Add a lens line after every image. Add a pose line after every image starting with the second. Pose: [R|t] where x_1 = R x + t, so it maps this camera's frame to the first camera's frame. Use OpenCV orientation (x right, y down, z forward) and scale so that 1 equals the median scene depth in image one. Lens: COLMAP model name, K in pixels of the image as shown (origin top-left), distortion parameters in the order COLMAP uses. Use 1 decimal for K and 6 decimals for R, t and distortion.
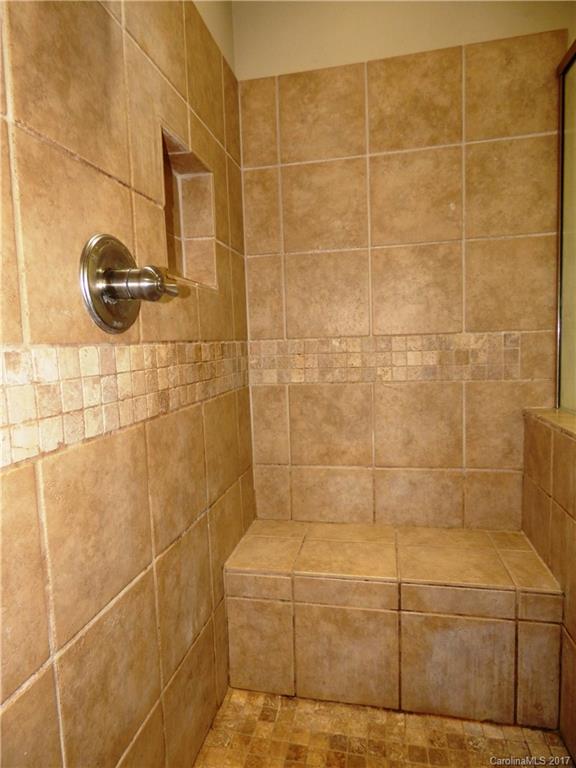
lens RADIAL K [[457.6, 0, 287.9], [0, 457.6, 379.7], [0, 0, 1]] dist [-0.015569, 0.004520]
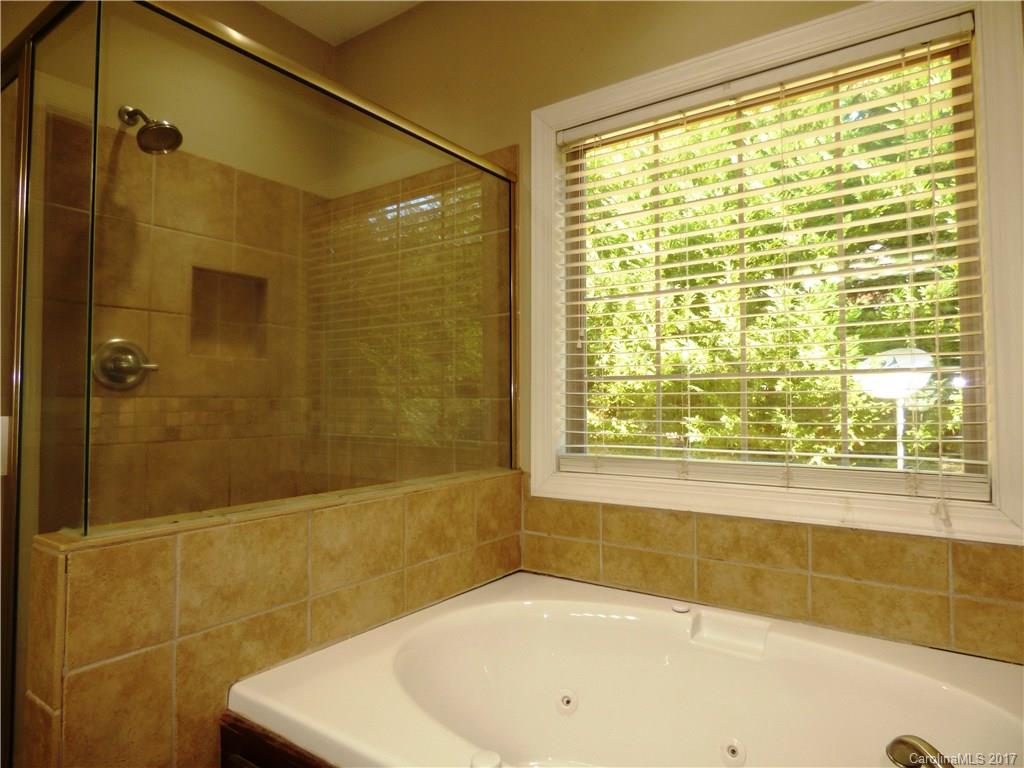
lens RADIAL K [[610.2, 0, 511.8], [0, 610.2, 386.1], [0, 0, 1]] dist [-0.015569, 0.004520]
pose [[0.914147, 0.028843, -0.404355, 1.638426], [-0.069434, 0.993866, -0.086080, -0.016005], [0.399392, 0.106766, 0.910542, -0.489551]]
